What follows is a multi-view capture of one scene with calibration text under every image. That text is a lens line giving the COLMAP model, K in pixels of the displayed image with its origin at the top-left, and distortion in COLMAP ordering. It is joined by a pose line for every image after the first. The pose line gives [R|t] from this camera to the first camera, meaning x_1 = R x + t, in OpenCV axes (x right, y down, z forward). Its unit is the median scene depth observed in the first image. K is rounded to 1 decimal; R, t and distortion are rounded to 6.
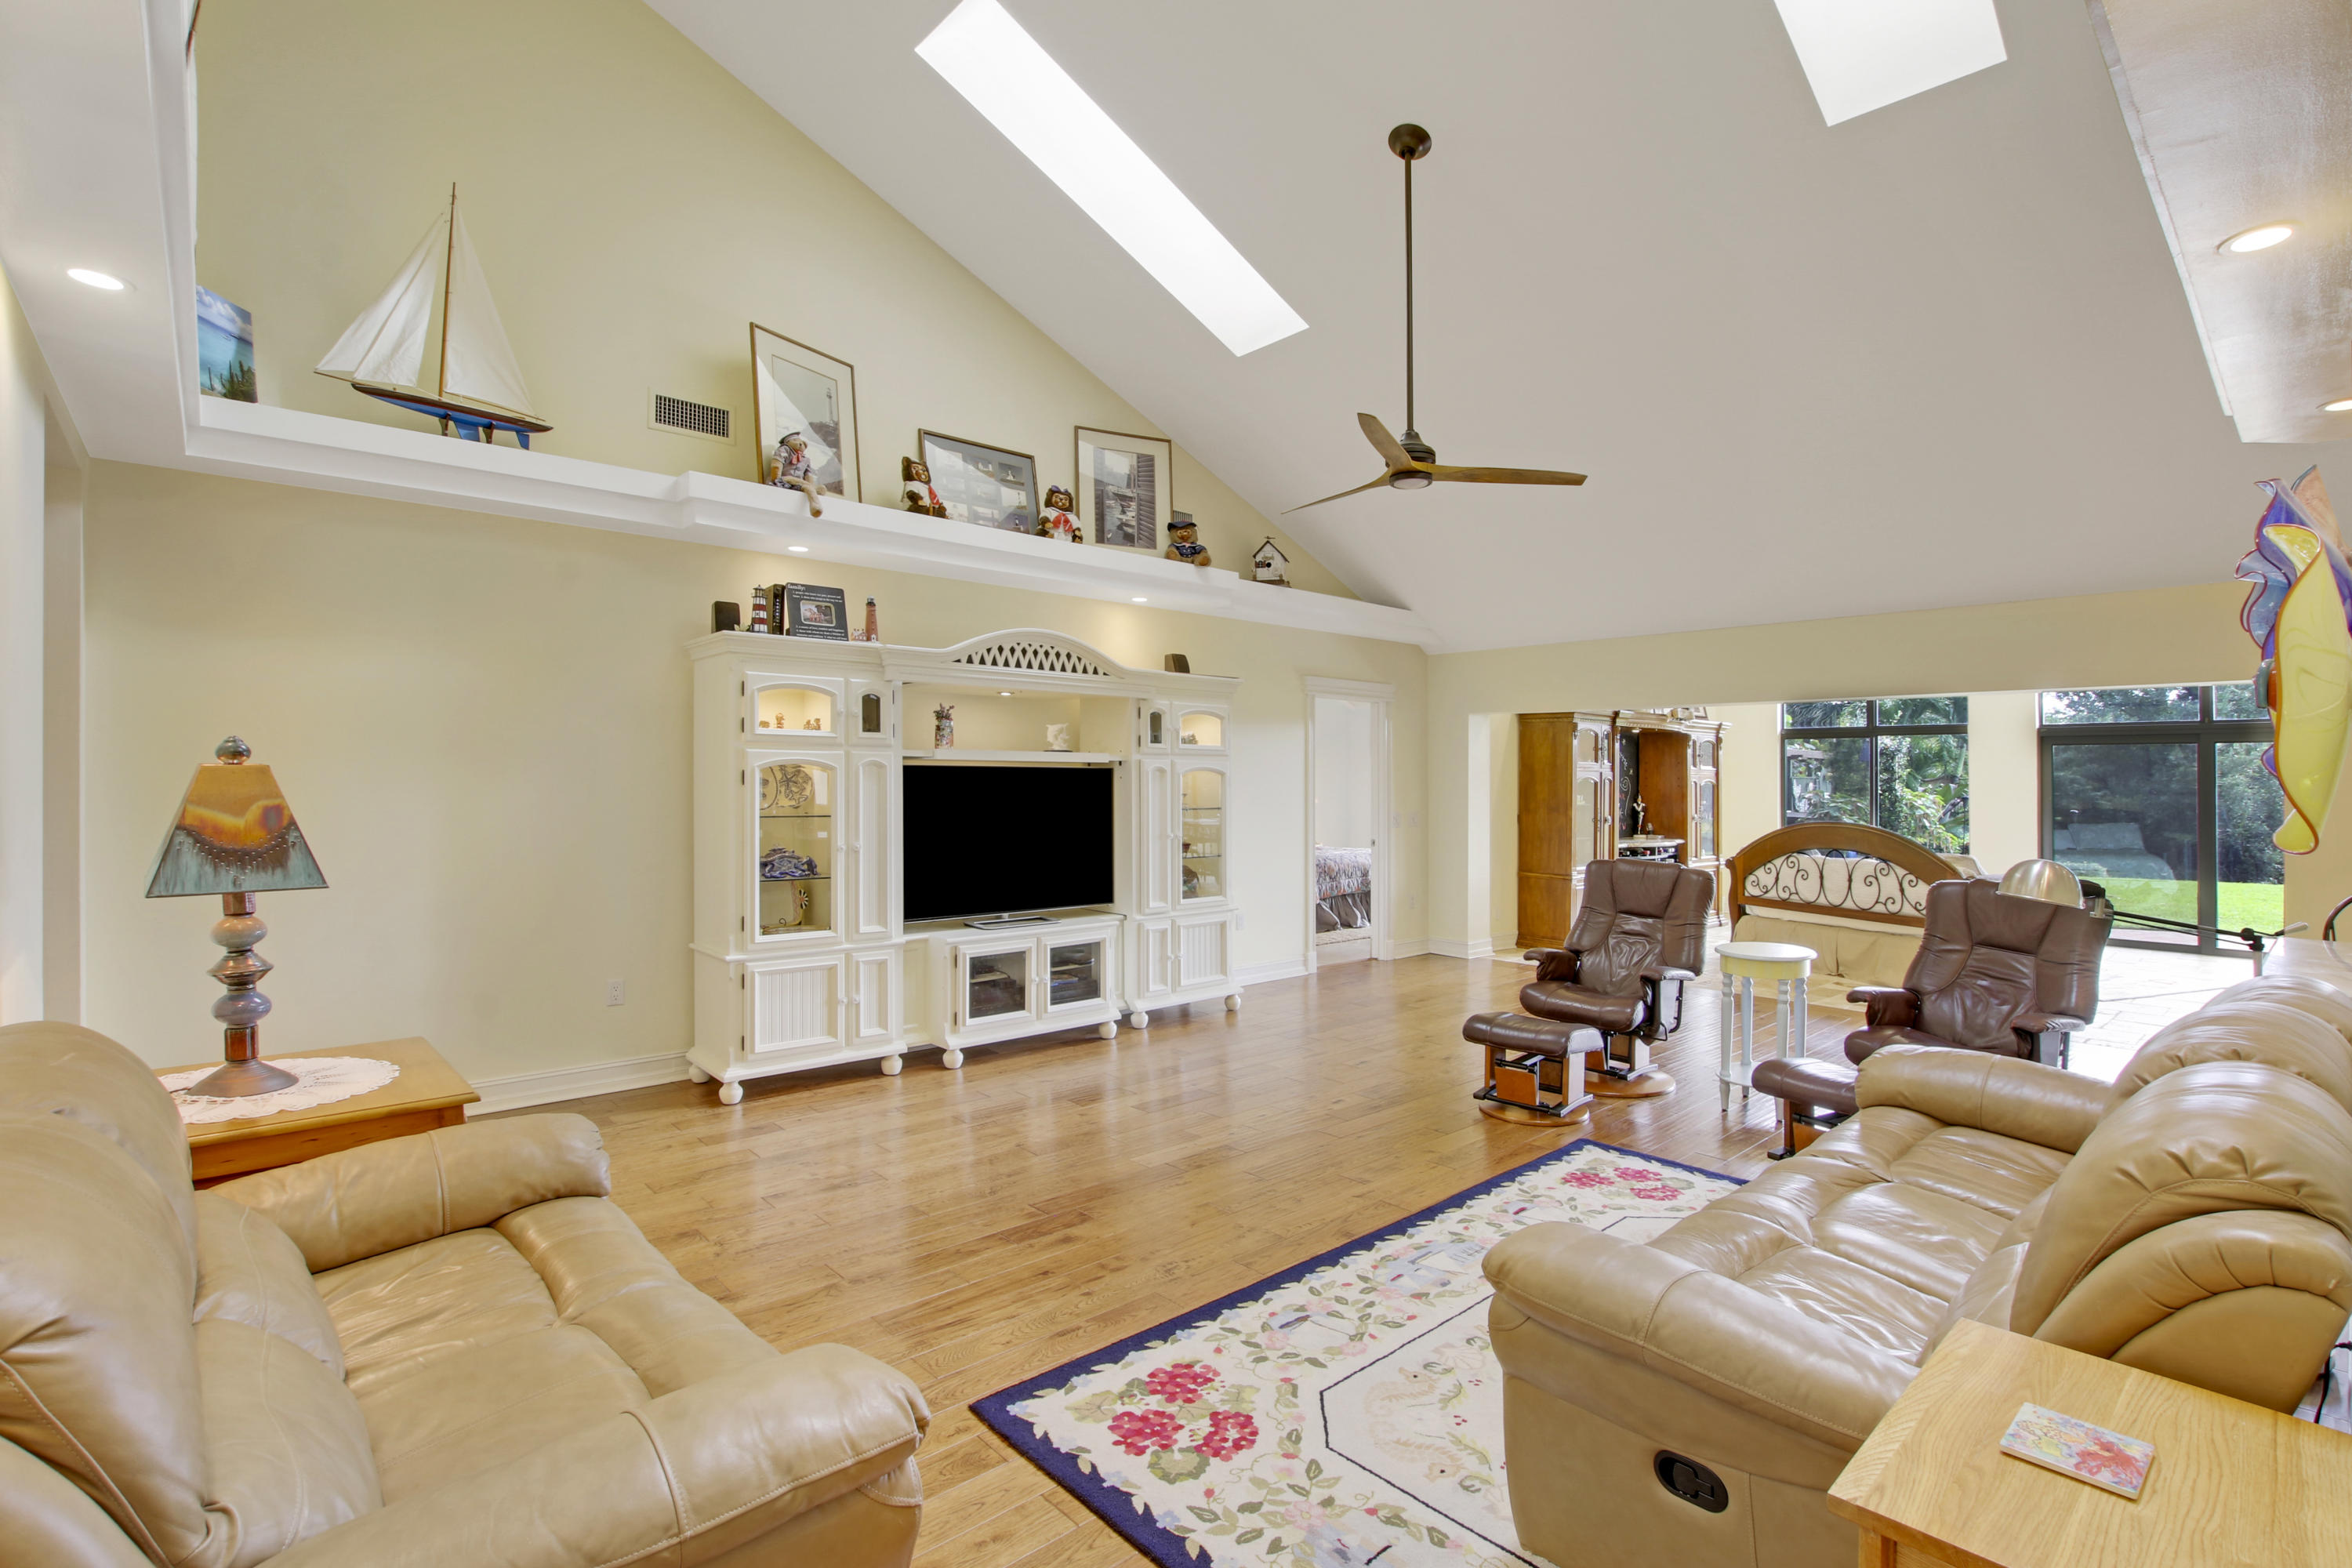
lens RADIAL K [[1098.3, 0, 1160.3], [0, 1098.3, 775.5], [0, 0, 1]] dist [-0.023013, 0.001130]
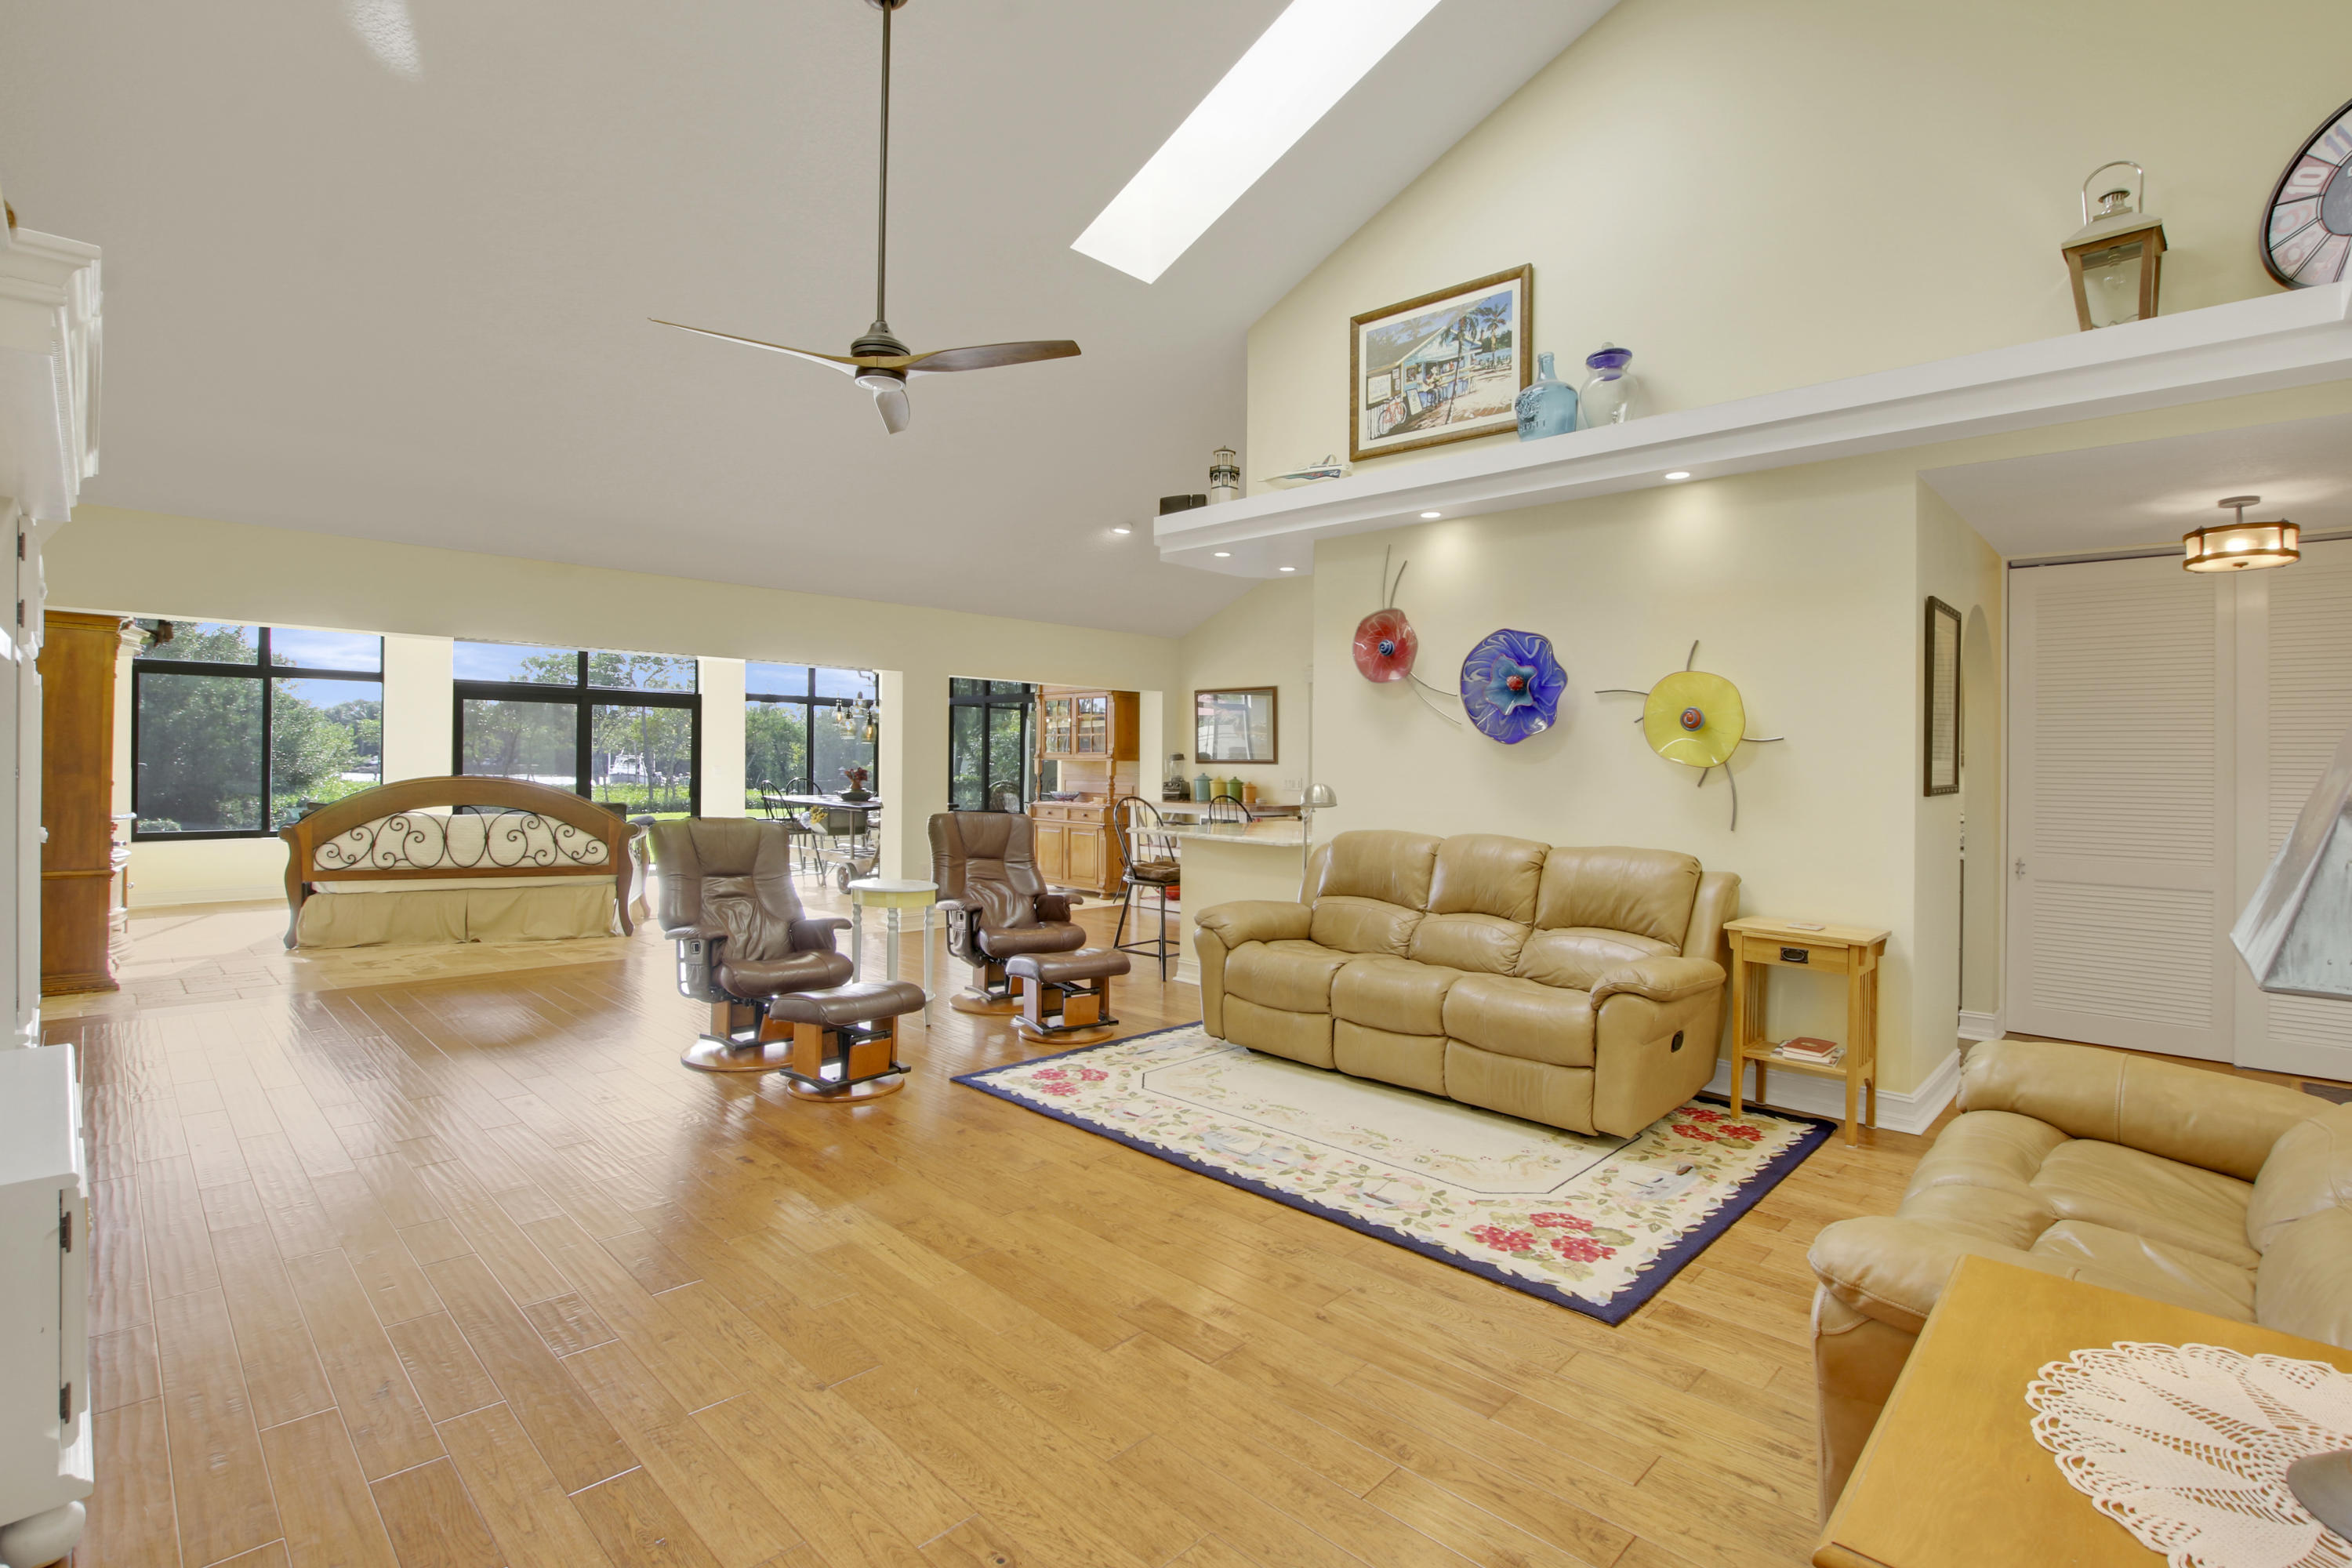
lens RADIAL K [[1098.3, 0, 1227.8], [0, 1098.3, 769.2], [0, 0, 1]] dist [-0.023013, 0.001130]
pose [[-0.099839, -0.018032, 0.994840, -0.610746], [-0.022988, 0.999611, 0.015812, 0.013032], [-0.994738, -0.021291, -0.100215, 0.766290]]
